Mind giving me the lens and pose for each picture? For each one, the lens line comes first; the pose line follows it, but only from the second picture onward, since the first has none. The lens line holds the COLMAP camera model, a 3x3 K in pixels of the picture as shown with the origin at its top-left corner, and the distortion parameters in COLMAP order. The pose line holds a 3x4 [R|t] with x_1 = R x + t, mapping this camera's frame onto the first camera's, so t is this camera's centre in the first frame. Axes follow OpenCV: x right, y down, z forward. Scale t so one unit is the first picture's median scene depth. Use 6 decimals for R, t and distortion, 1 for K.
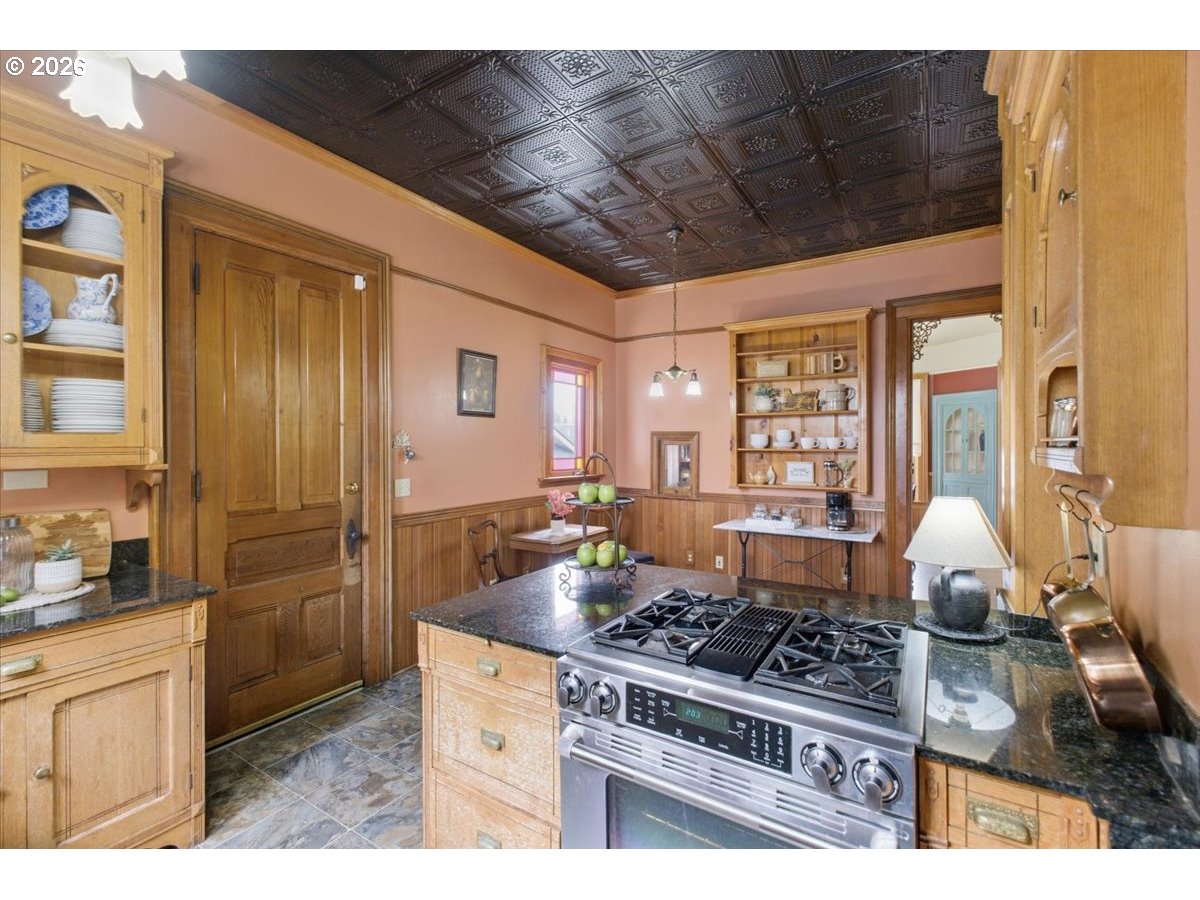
lens RADIAL K [[523.2, 0, 607.8], [0, 523.2, 447.1], [0, 0, 1]] dist [-0.001416, -0.000465]
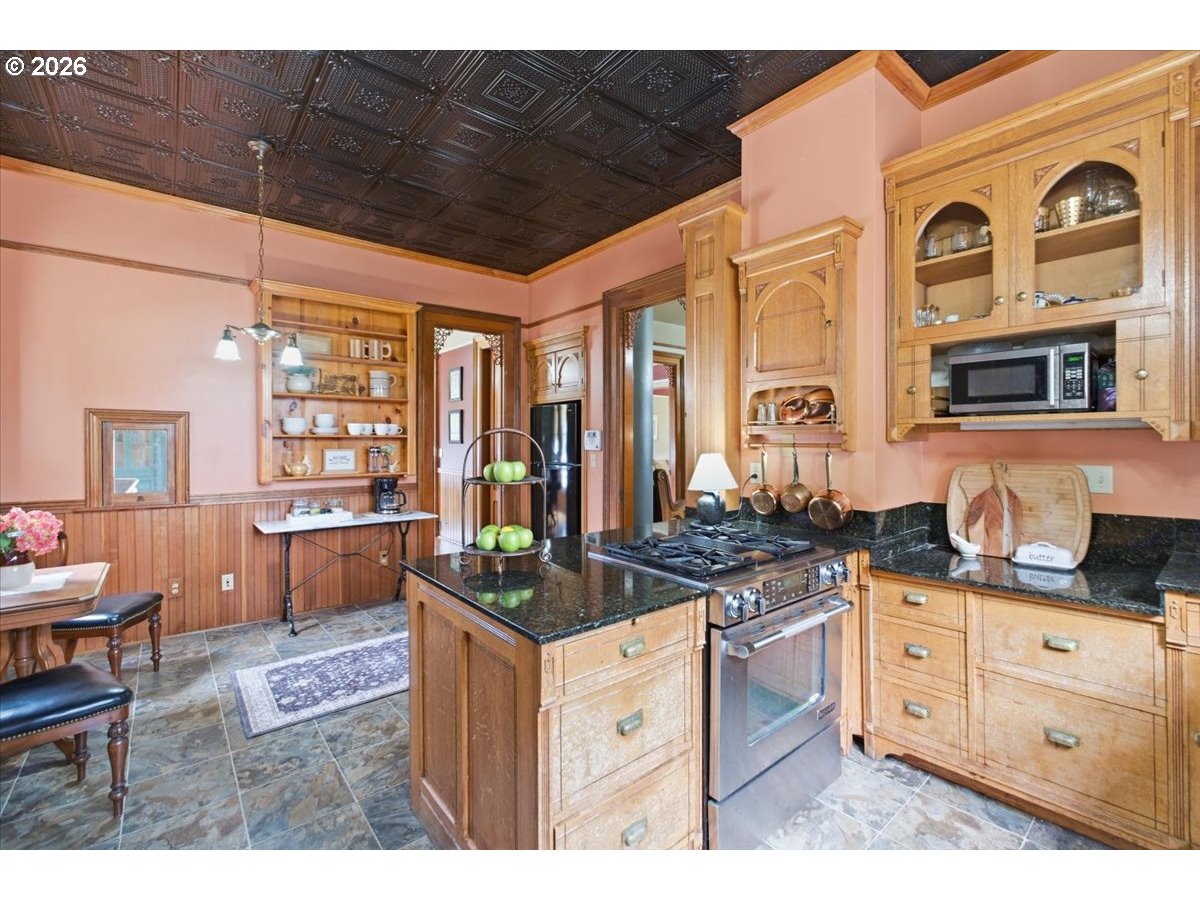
lens RADIAL K [[523.2, 0, 607.8], [0, 523.2, 447.1], [0, 0, 1]] dist [-0.001416, -0.000465]
pose [[0.314990, -0.014821, 0.948979, -0.408072], [0.006477, 0.999888, 0.013466, 0.016619], [-0.949073, 0.001905, 0.315051, 0.268222]]
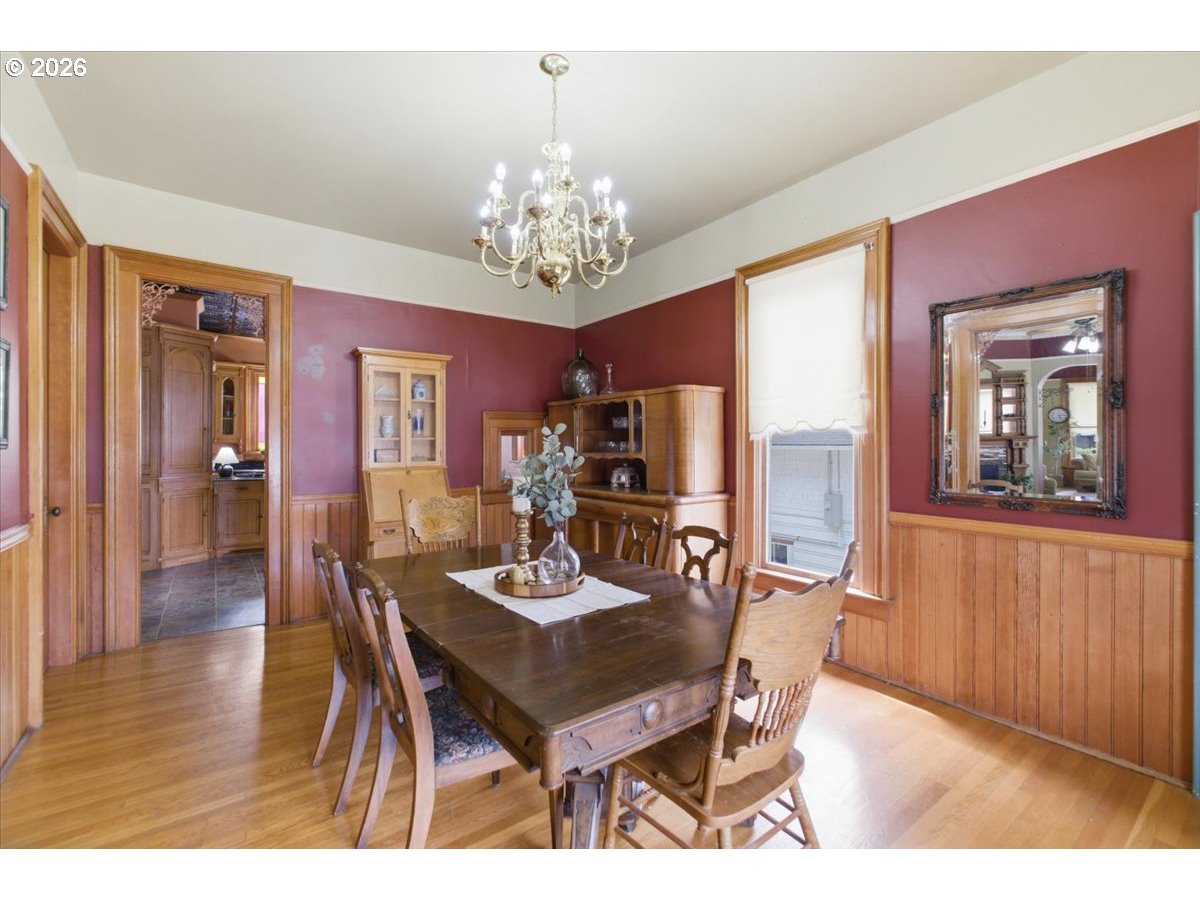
lens RADIAL K [[523.2, 0, 607.8], [0, 523.2, 447.1], [0, 0, 1]] dist [-0.001416, -0.000465]
pose [[-0.367881, -0.001340, -0.929872, 1.231052], [-0.005829, 0.999983, 0.000865, 0.025229], [0.929855, 0.005739, -0.367882, 1.924009]]
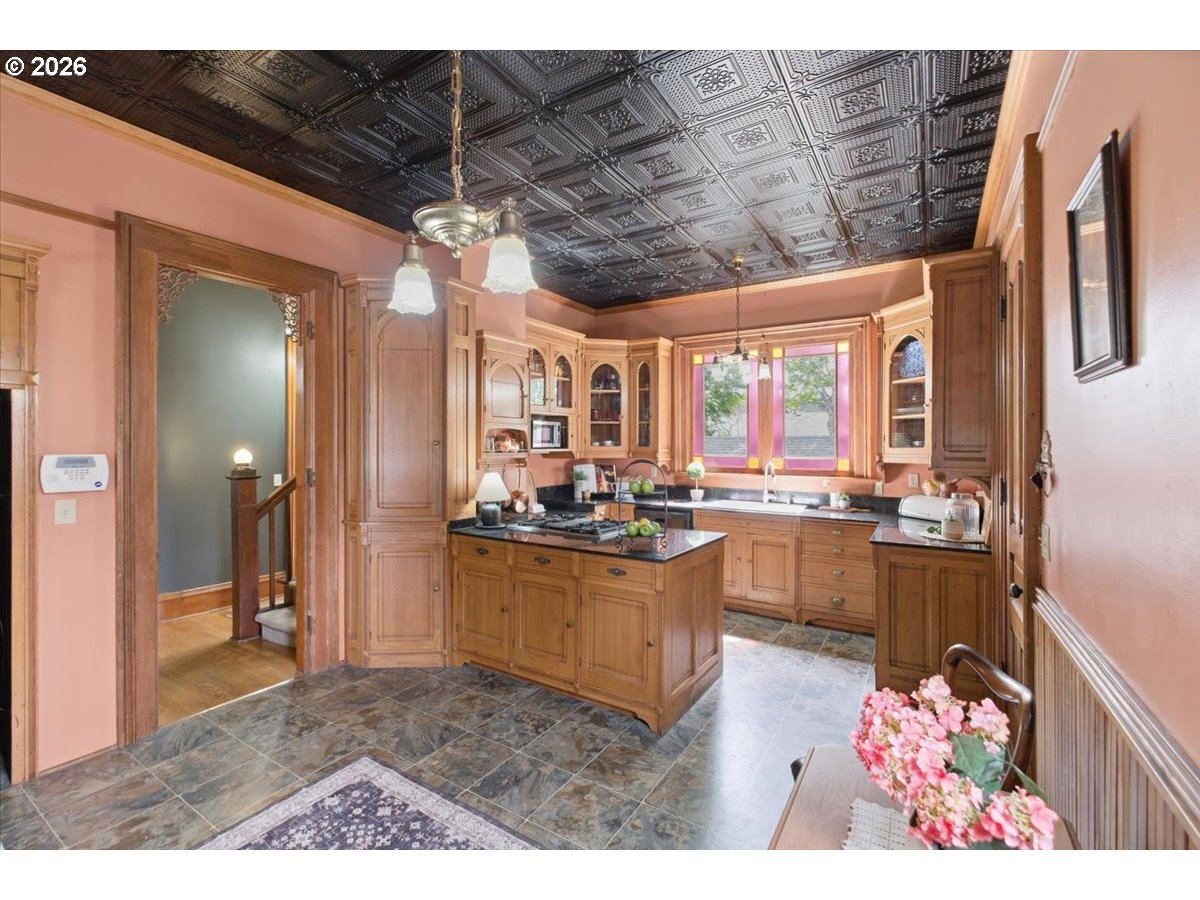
lens RADIAL K [[523.2, 0, 607.8], [0, 523.2, 447.1], [0, 0, 1]] dist [-0.001416, -0.000465]
pose [[-0.999974, -0.002443, 0.006807, 0.037232], [-0.002393, 0.999971, 0.007266, -0.017136], [-0.006825, 0.007249, -0.999950, 1.222106]]
